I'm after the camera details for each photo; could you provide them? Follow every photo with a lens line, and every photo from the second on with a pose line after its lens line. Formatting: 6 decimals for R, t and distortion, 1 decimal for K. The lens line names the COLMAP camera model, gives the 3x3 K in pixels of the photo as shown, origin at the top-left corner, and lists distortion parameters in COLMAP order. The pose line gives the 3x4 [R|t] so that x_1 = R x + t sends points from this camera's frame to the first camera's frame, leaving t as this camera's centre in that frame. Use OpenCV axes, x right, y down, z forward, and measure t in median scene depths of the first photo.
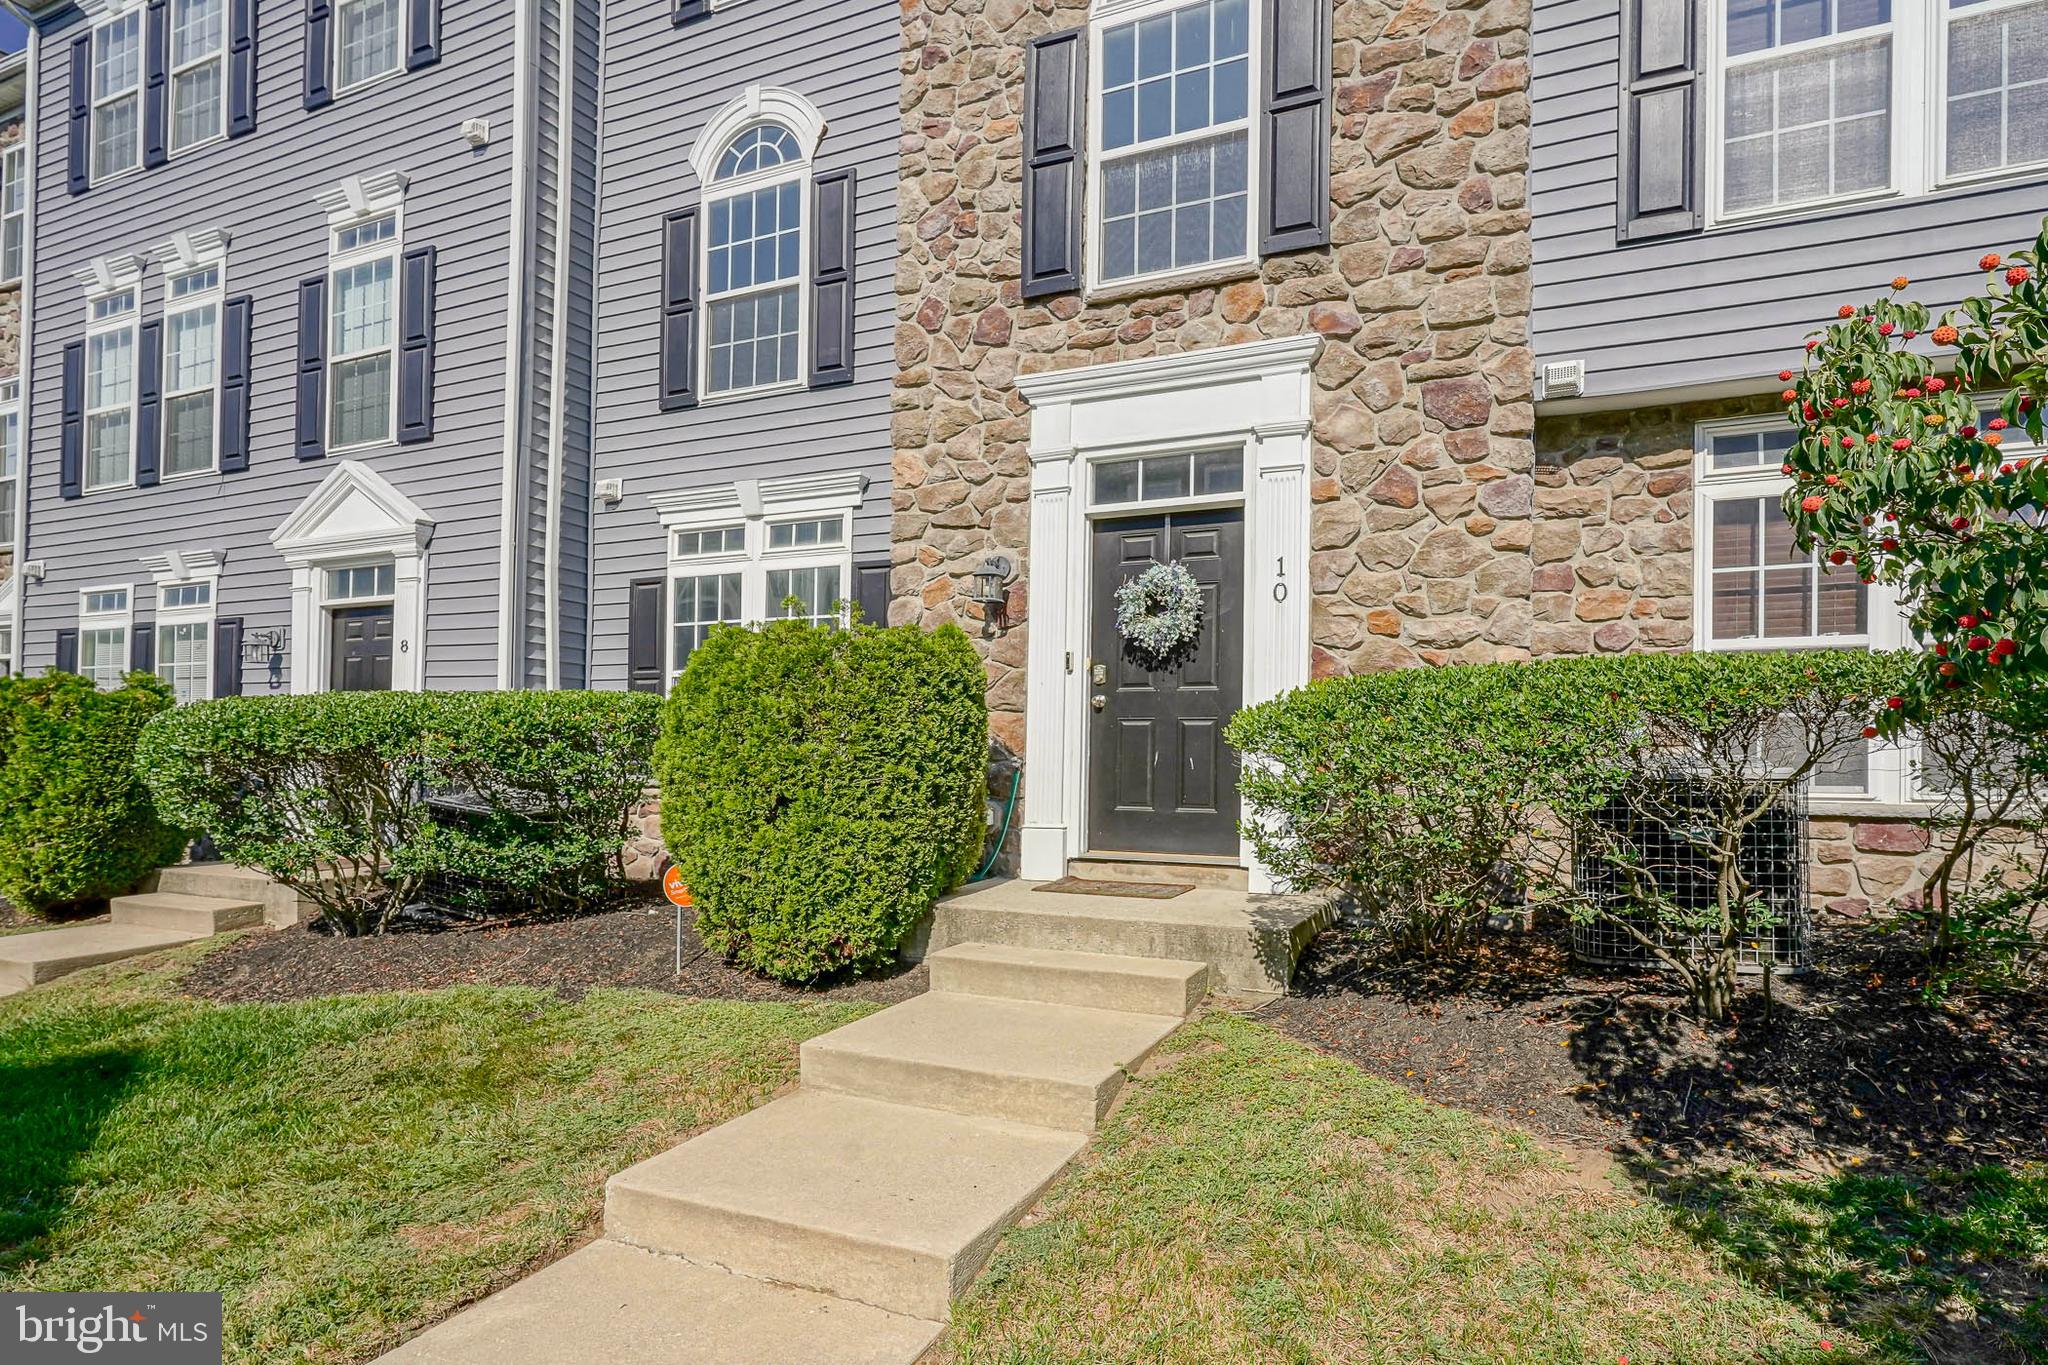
lens RADIAL K [[1006.9, 0, 1029.6], [0, 1006.9, 690.6], [0, 0, 1]] dist [-0.002864, 0.001217]
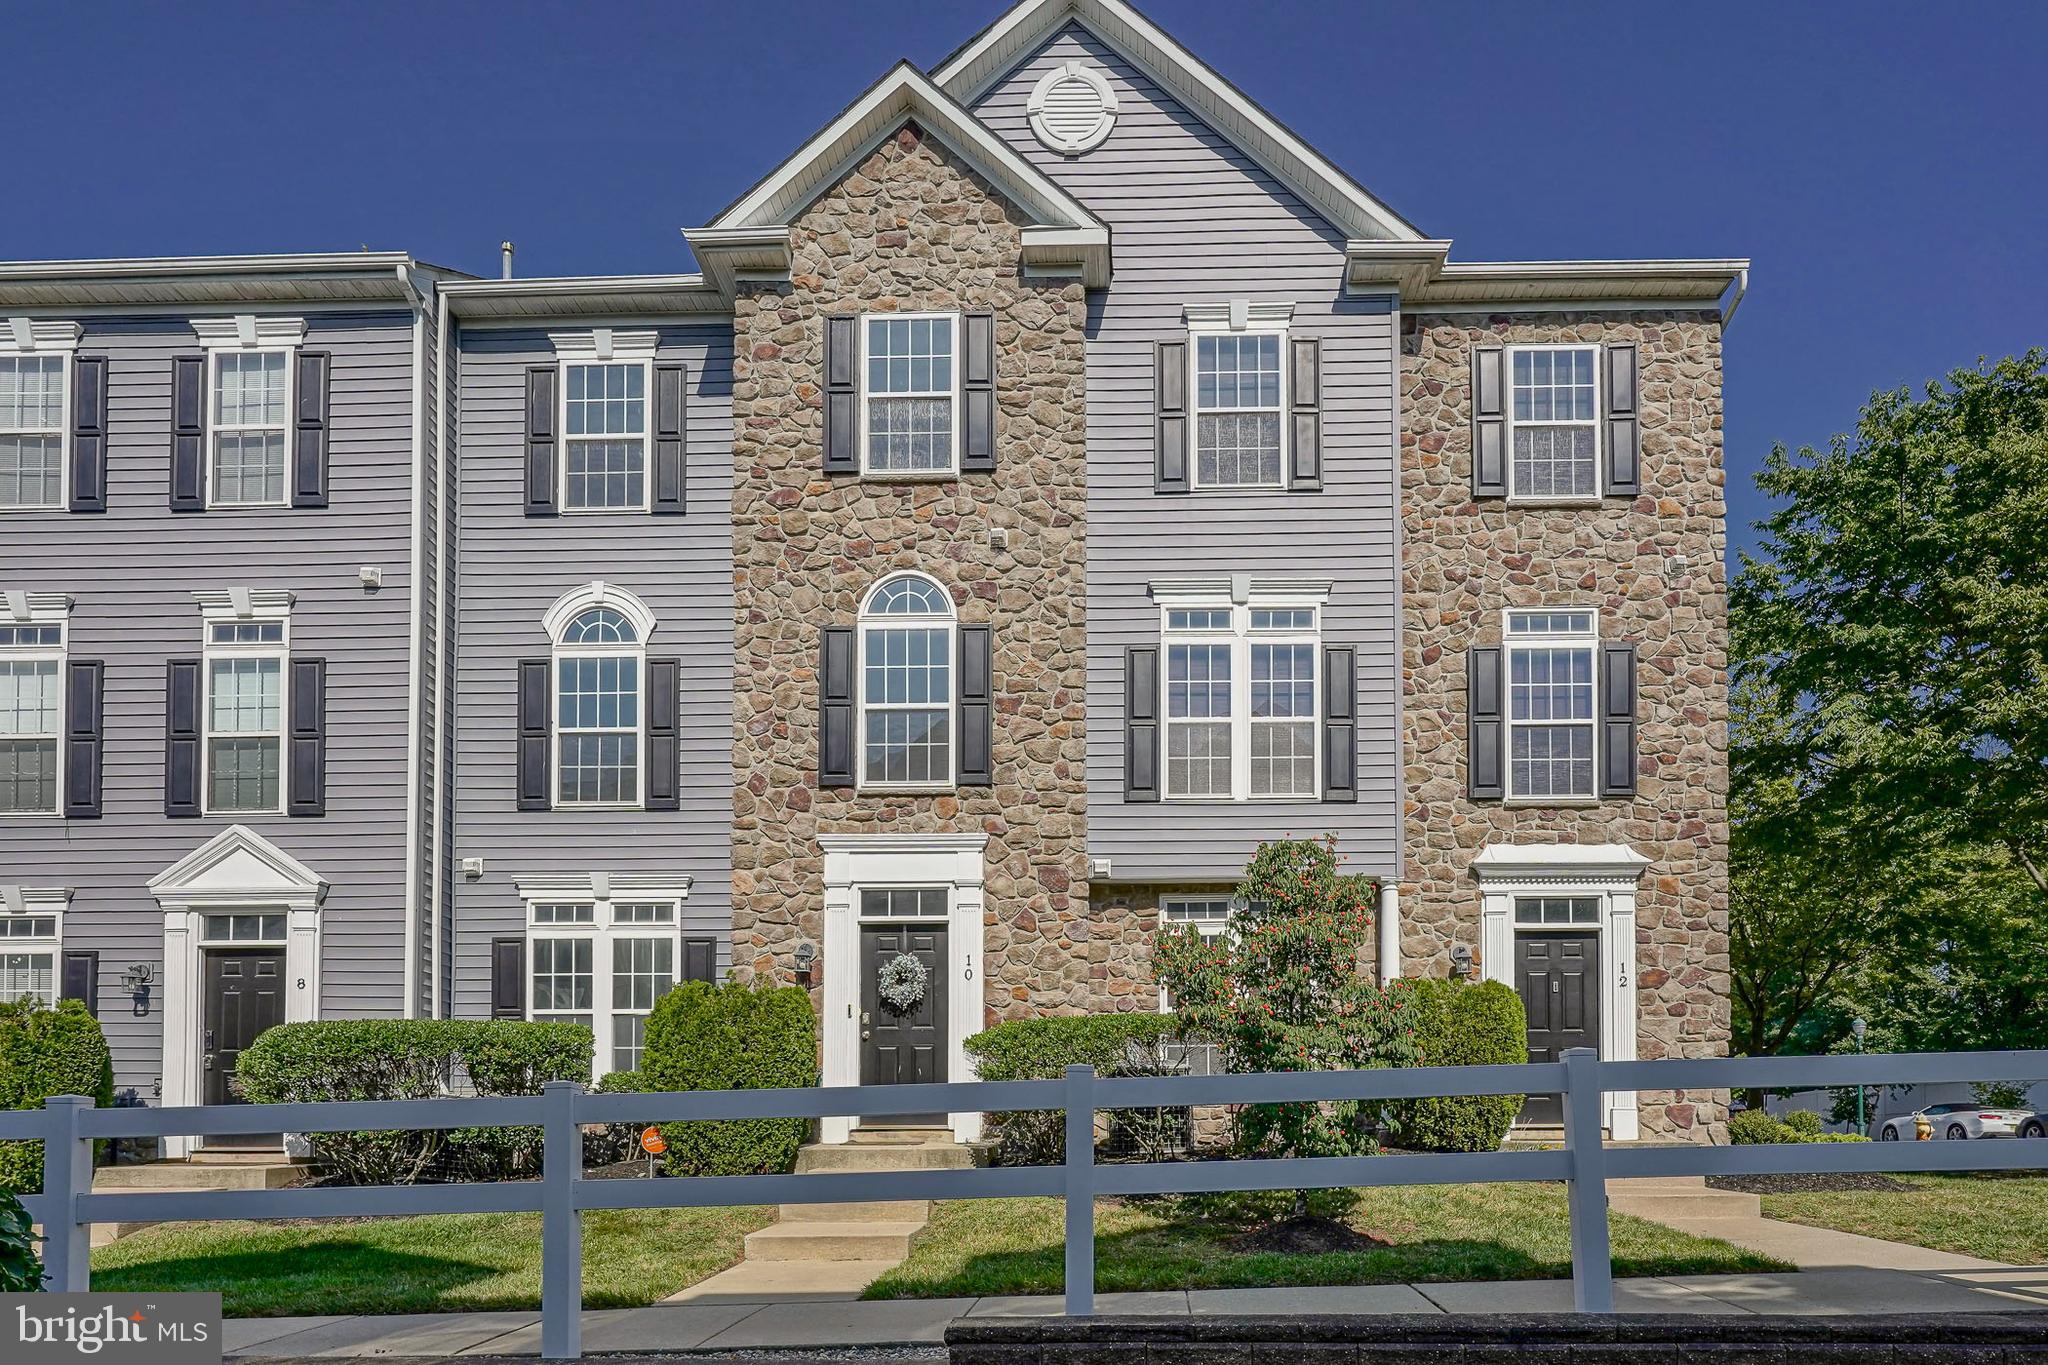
lens RADIAL K [[1018.8, 0, 1041.8], [0, 1018.8, 675.6], [0, 0, 1]] dist [-0.003682, 0.000196]
pose [[0.909701, 0.151863, 0.386499, -0.381191], [-0.010604, 0.938924, -0.343962, 0.026494], [-0.415128, 0.308804, 0.855750, -0.730607]]
